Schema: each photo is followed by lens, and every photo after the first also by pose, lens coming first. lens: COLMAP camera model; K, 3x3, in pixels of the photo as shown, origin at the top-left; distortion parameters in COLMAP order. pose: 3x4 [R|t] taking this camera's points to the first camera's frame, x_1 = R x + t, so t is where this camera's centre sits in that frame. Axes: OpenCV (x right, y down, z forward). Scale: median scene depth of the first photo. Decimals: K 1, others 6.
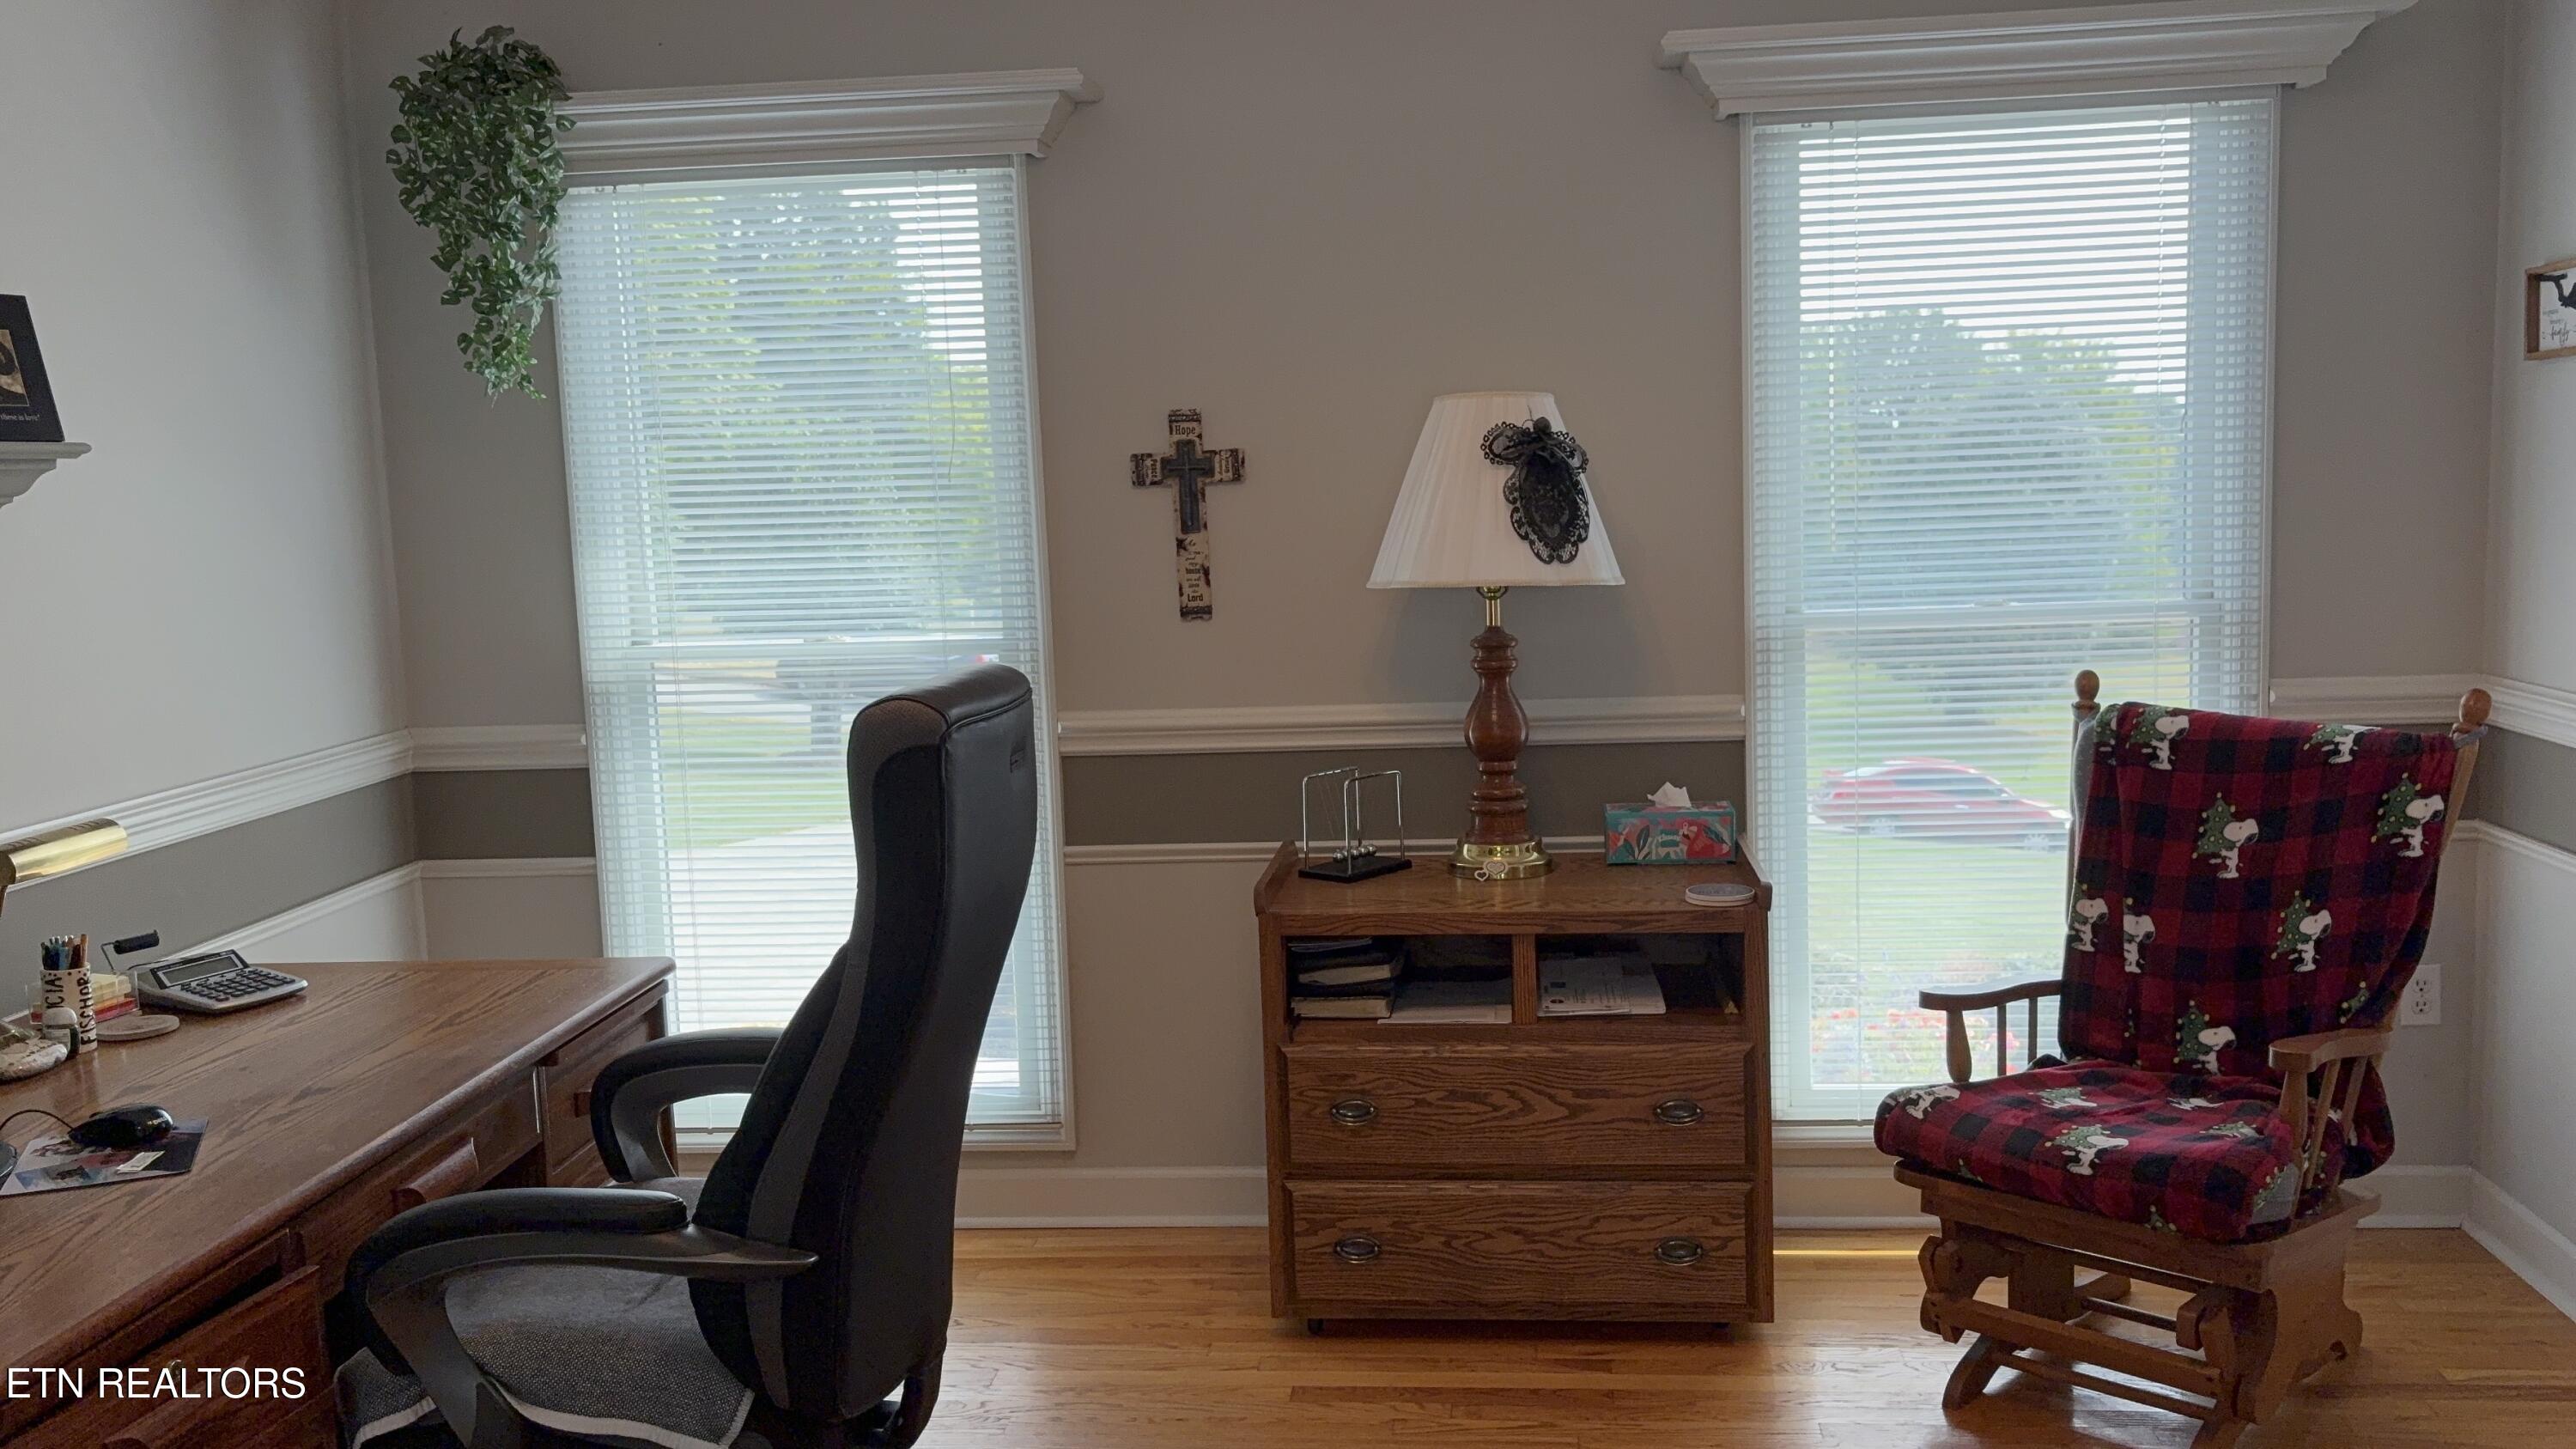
lens RADIAL K [[2395.3, 0, 1285.5], [0, 2395.3, 724.2], [0, 0, 1]] dist [0.090278, 0.000000]
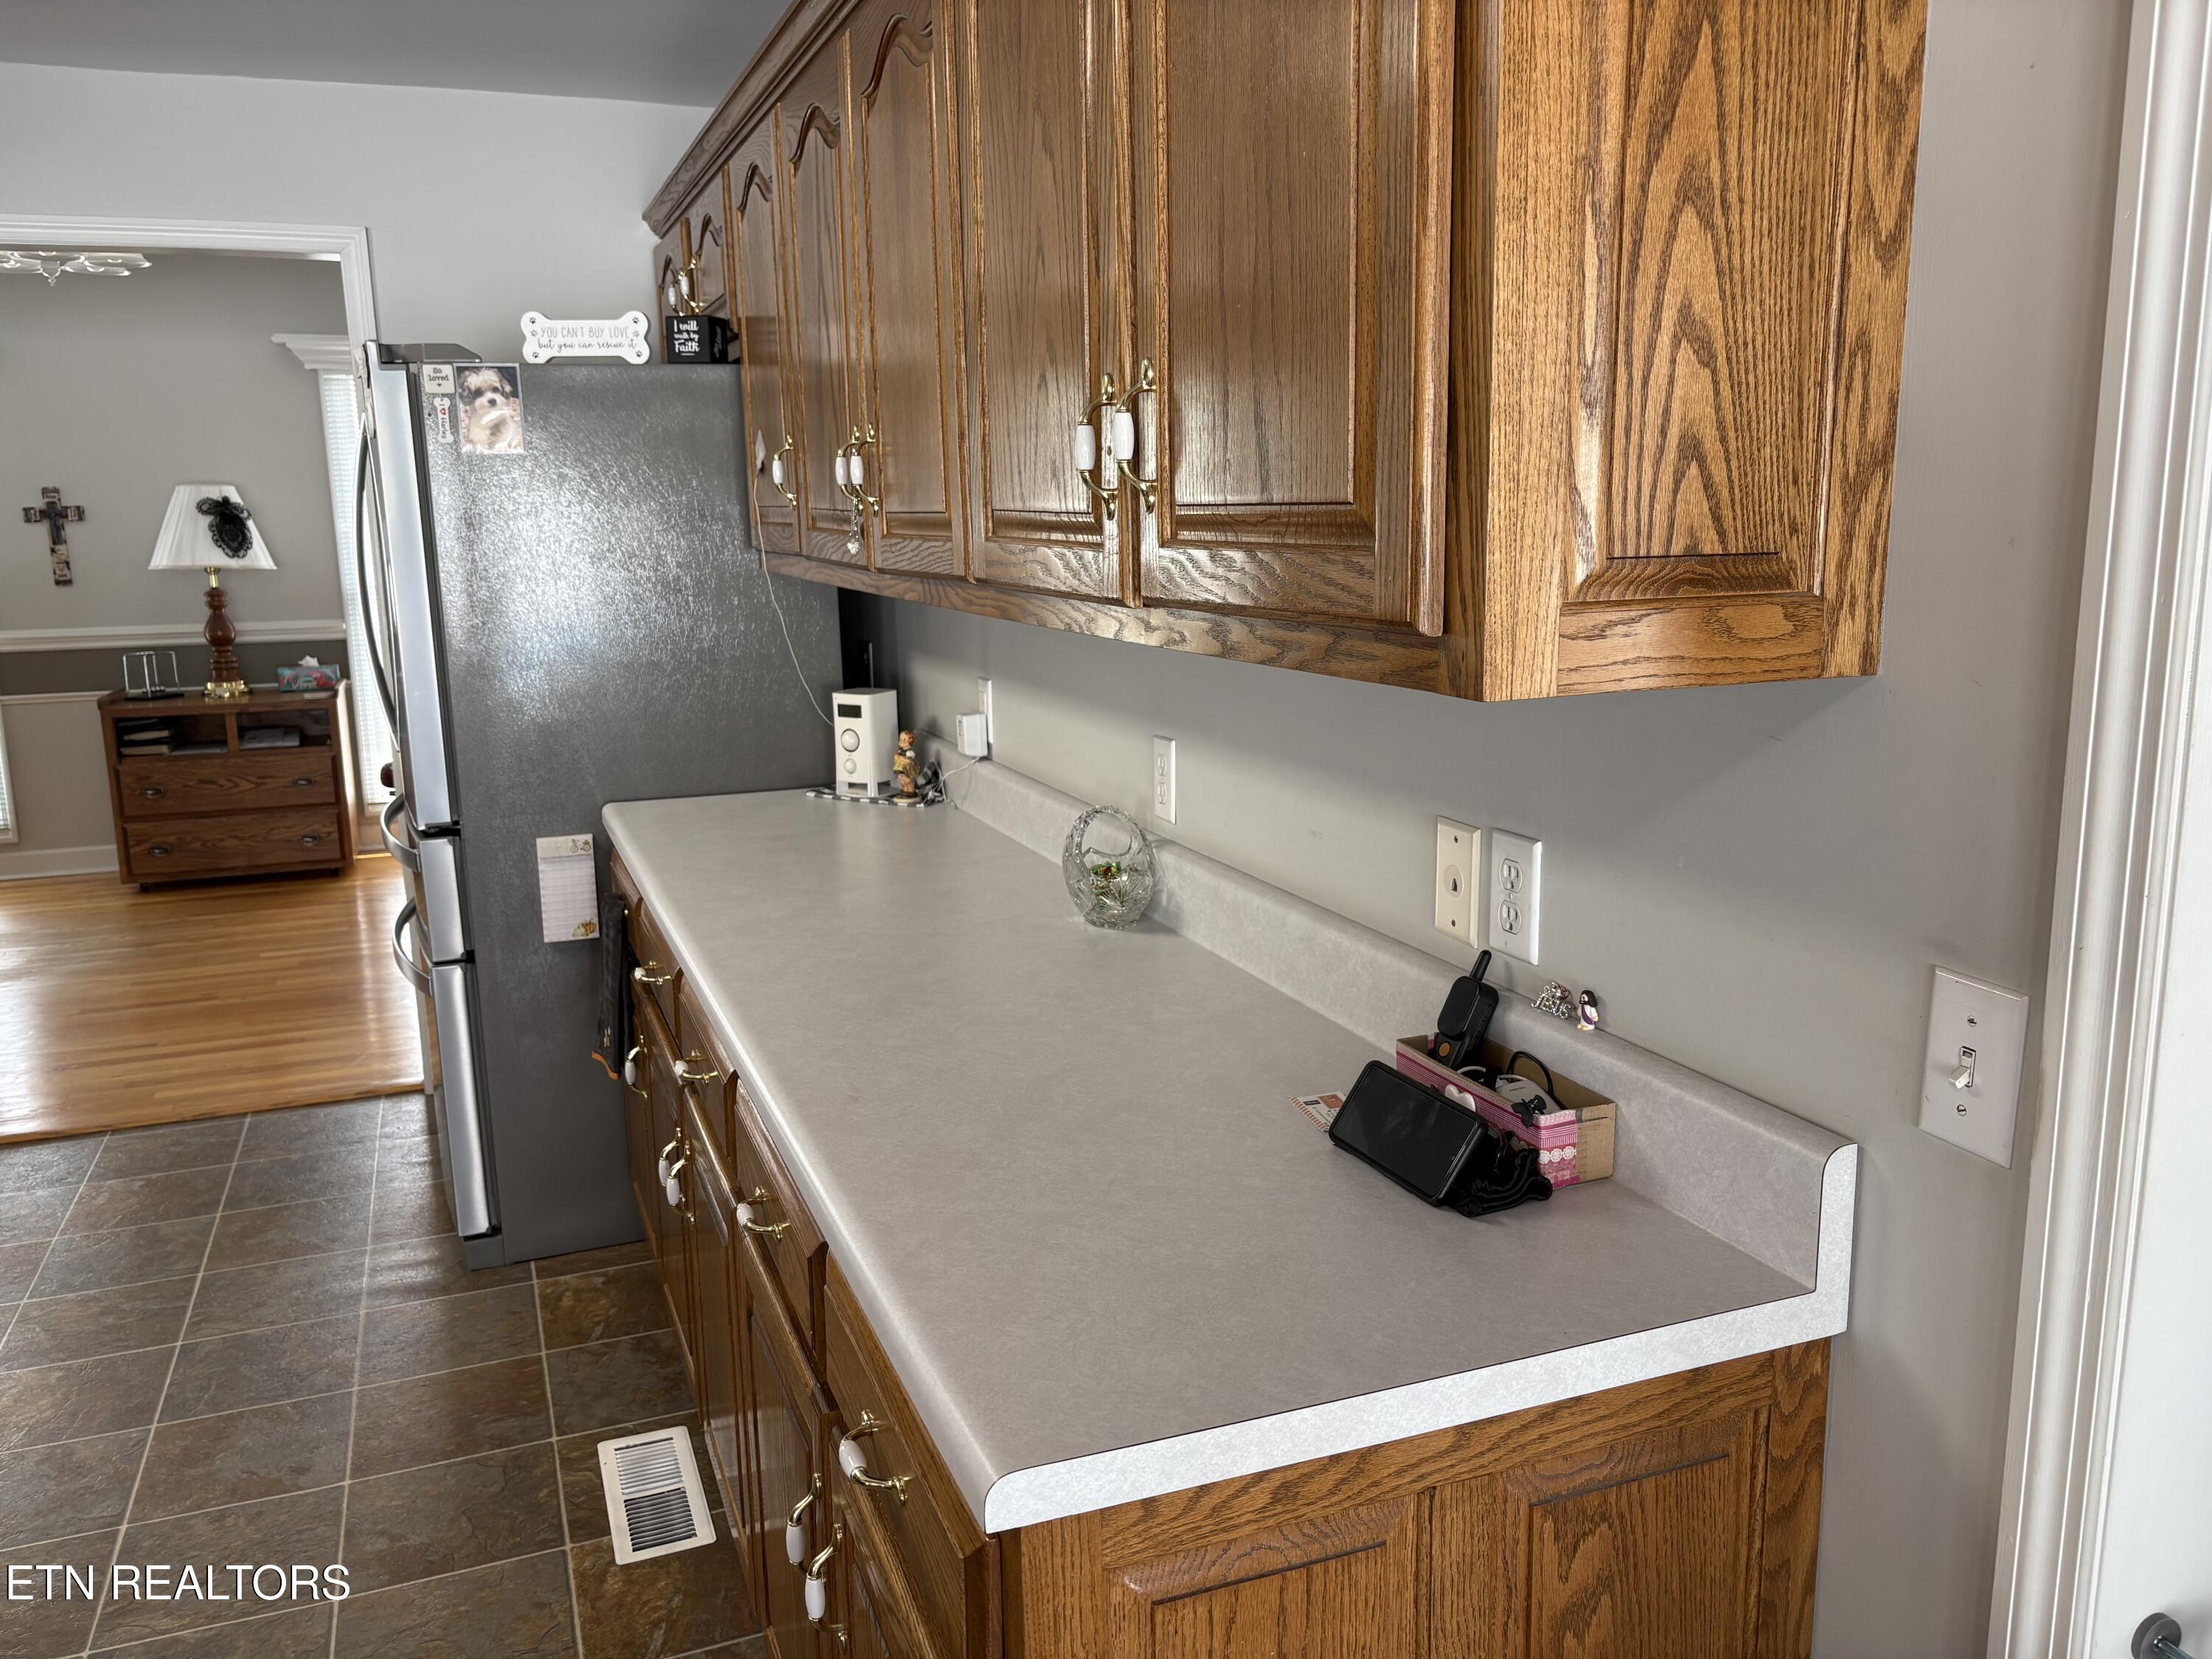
lens RADIAL K [[1680.9, 0, 1114.8], [0, 1680.9, 831.0], [0, 0, 1]] dist [0.011822, 0.001881]
pose [[0.885717, -0.062321, 0.460024, 0.097046], [0.032859, 0.996879, 0.071785, 0.109313], [-0.463062, -0.048466, 0.885000, -0.880108]]
